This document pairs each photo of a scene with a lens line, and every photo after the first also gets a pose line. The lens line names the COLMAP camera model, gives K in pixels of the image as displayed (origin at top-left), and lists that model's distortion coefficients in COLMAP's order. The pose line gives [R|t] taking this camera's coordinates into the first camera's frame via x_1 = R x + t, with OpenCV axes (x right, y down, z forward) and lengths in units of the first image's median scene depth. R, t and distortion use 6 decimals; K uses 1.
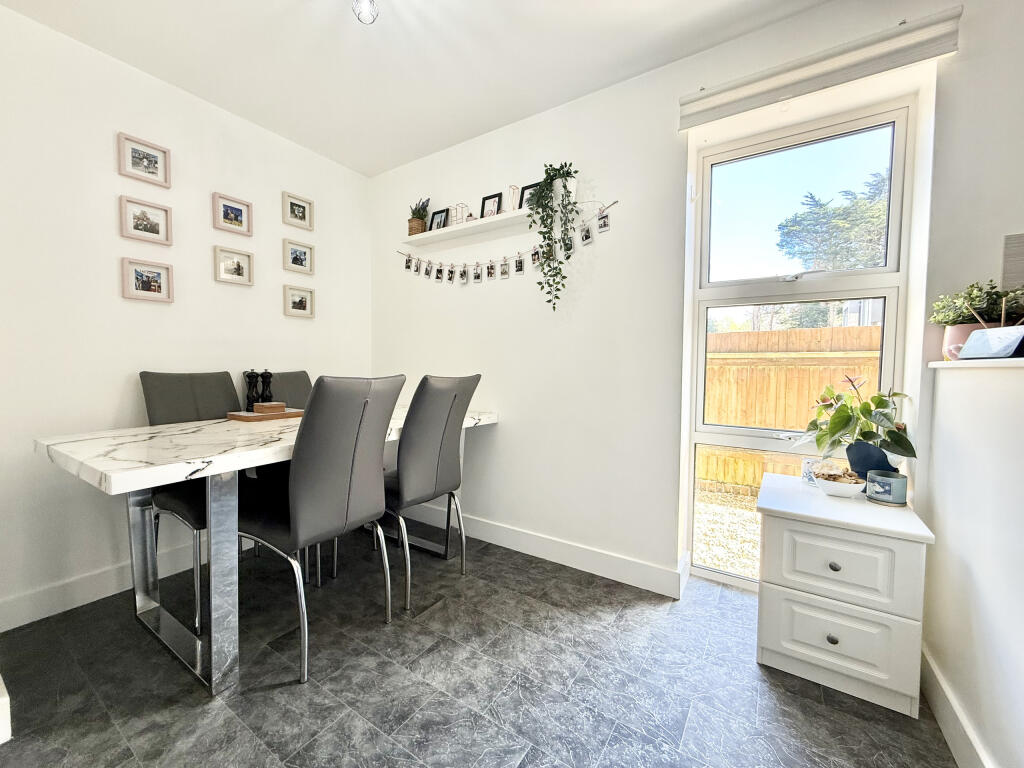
lens RADIAL K [[408.2, 0, 507.0], [0, 408.2, 383.7], [0, 0, 1]] dist [-0.001261, -0.005620]
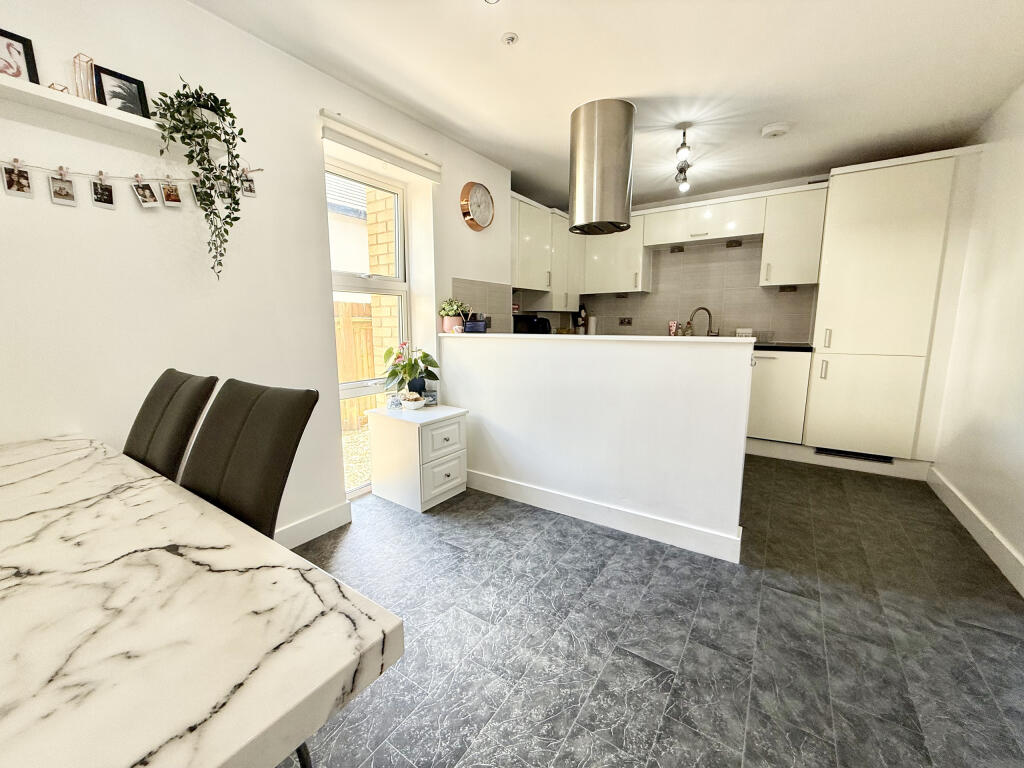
lens RADIAL K [[408.2, 0, 507.0], [0, 408.2, 383.7], [0, 0, 1]] dist [-0.001261, -0.005620]
pose [[-0.001701, -0.159087, 0.987263, -0.800566], [0.044610, 0.986270, 0.159004, -0.087896], [-0.999003, 0.044312, 0.005419, 0.483763]]
